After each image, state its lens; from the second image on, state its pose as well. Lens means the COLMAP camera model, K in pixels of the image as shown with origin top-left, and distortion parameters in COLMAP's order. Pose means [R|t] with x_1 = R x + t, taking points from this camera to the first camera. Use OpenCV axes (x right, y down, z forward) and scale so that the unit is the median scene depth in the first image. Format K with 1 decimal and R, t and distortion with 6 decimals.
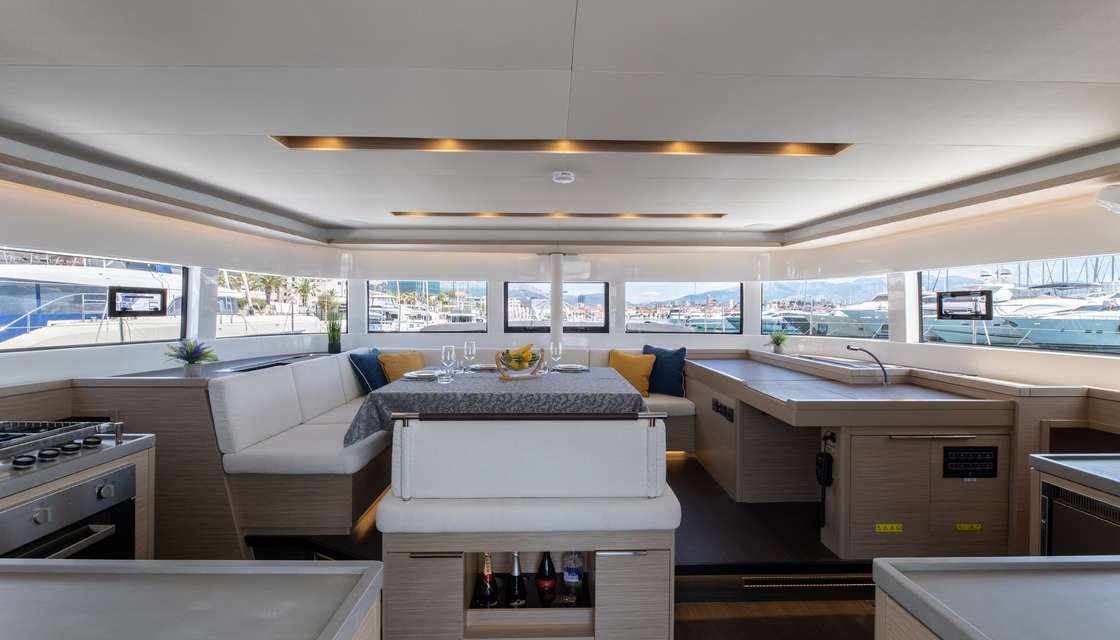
lens RADIAL K [[456.4, 0, 560.0], [0, 456.4, 320.0], [0, 0, 1]] dist [-0.003938, -0.000285]
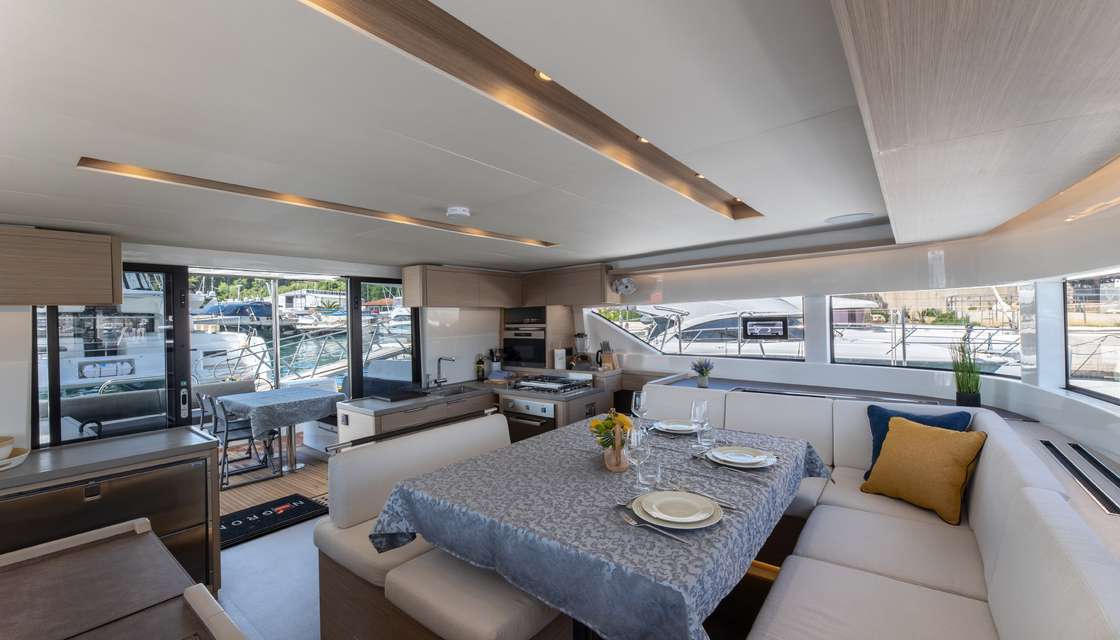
lens RADIAL K [[456.4, 0, 560.0], [0, 456.4, 320.0], [0, 0, 1]] dist [-0.003938, -0.000285]
pose [[-0.629325, 0.012053, -0.777049, 0.405036], [0.004961, 0.999922, 0.011492, -0.070455], [0.777126, 0.003377, -0.629336, 1.193981]]
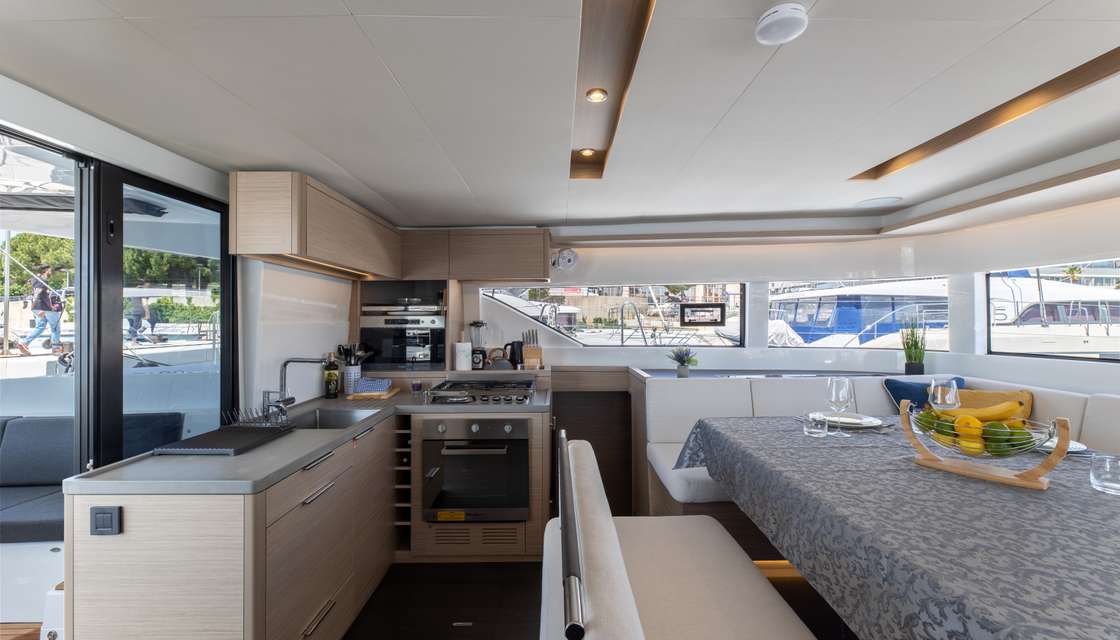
lens RADIAL K [[456.4, 0, 560.0], [0, 456.4, 320.0], [0, 0, 1]] dist [-0.003938, -0.000285]
pose [[-0.001189, -0.006834, -0.999976, 0.305403], [-0.013079, 0.999891, -0.006818, -0.010216], [0.999914, 0.013071, -0.001279, 0.527091]]
